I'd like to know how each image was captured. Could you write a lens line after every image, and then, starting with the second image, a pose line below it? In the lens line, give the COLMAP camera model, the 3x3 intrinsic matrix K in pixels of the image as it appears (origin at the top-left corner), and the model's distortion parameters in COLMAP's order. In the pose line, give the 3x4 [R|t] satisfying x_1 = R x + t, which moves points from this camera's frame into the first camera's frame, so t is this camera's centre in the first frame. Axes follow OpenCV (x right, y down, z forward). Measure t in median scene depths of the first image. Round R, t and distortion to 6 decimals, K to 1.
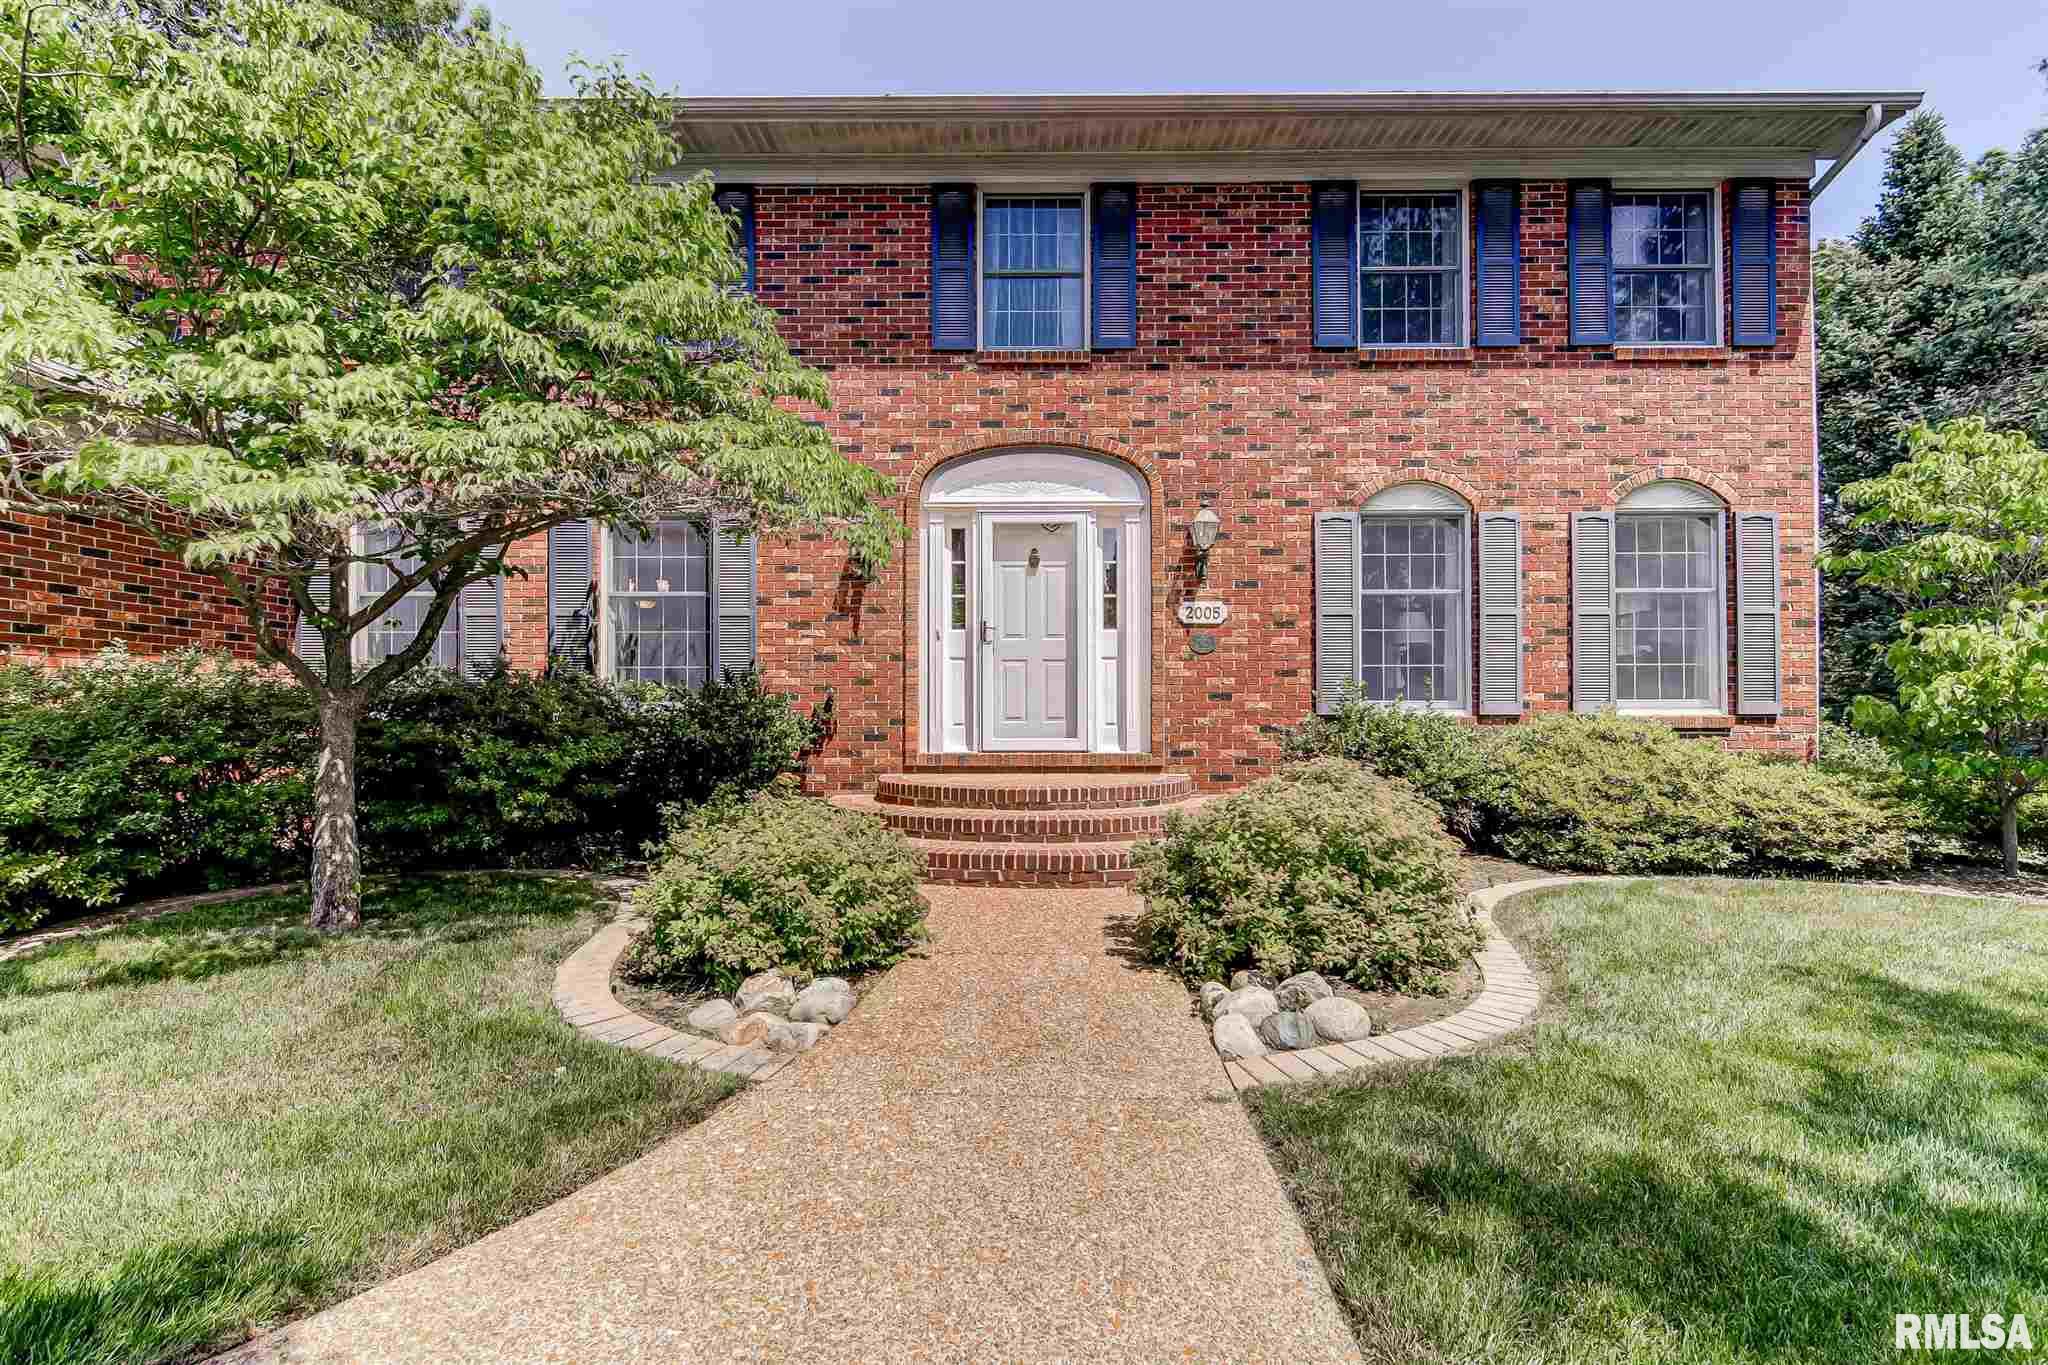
lens RADIAL K [[980.2, 0, 1014.4], [0, 980.2, 642.4], [0, 0, 1]] dist [0.010435, -0.008211]
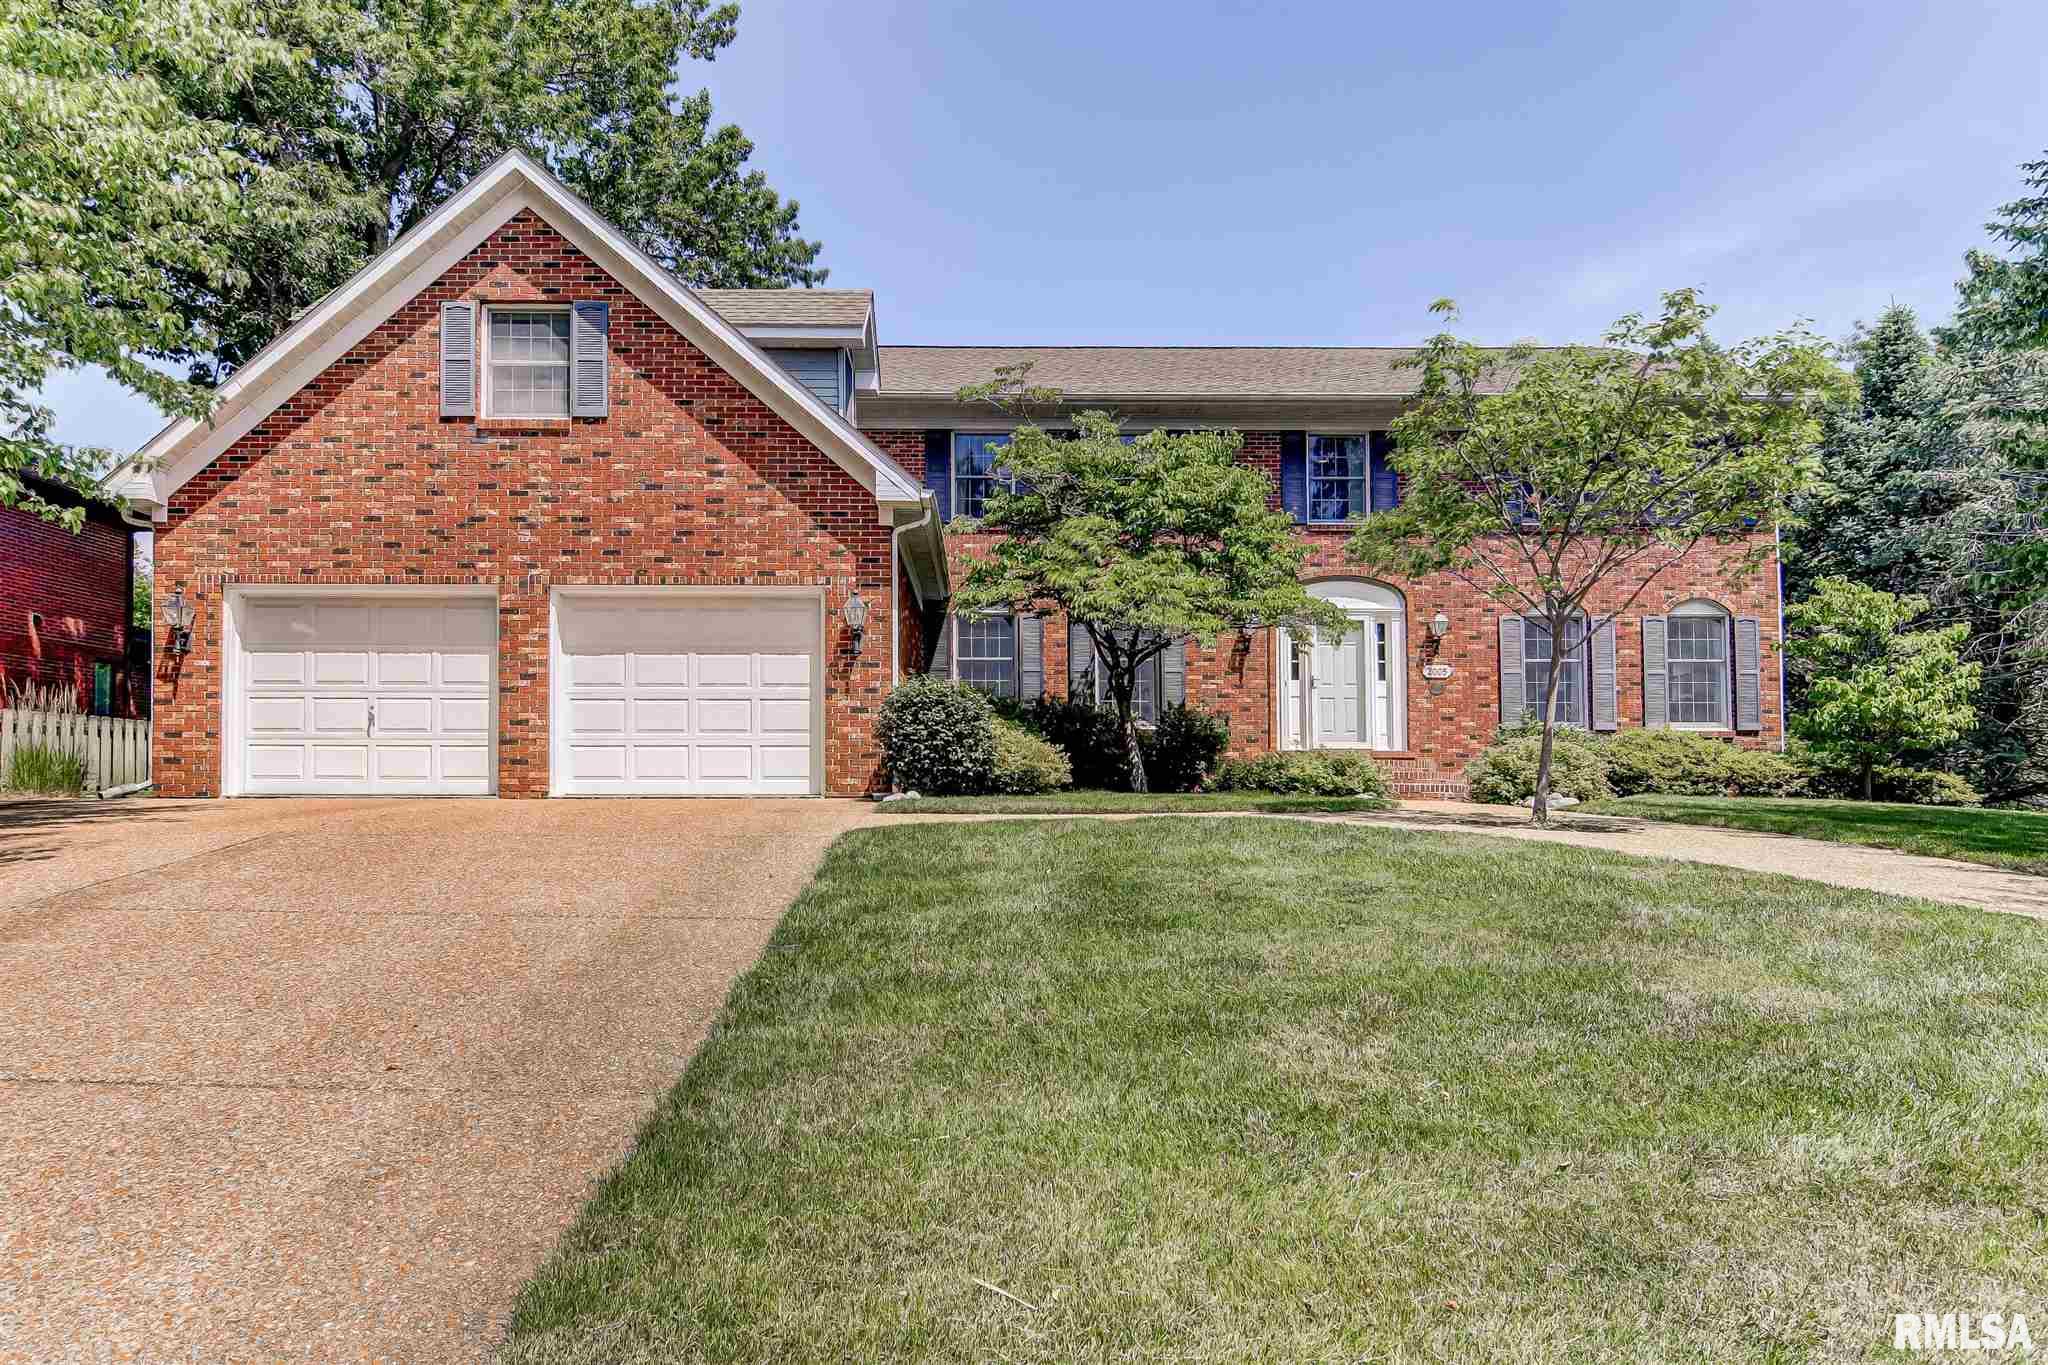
lens RADIAL K [[1084.7, 0, 1024.5], [0, 1084.7, 678.5], [0, 0, 1]] dist [0.002955, -0.000725]
pose [[0.999983, 0.005376, 0.002035, -0.557461], [-0.005302, 0.999382, -0.034757, 0.054246], [-0.002221, 0.034745, 0.999394, -0.960869]]
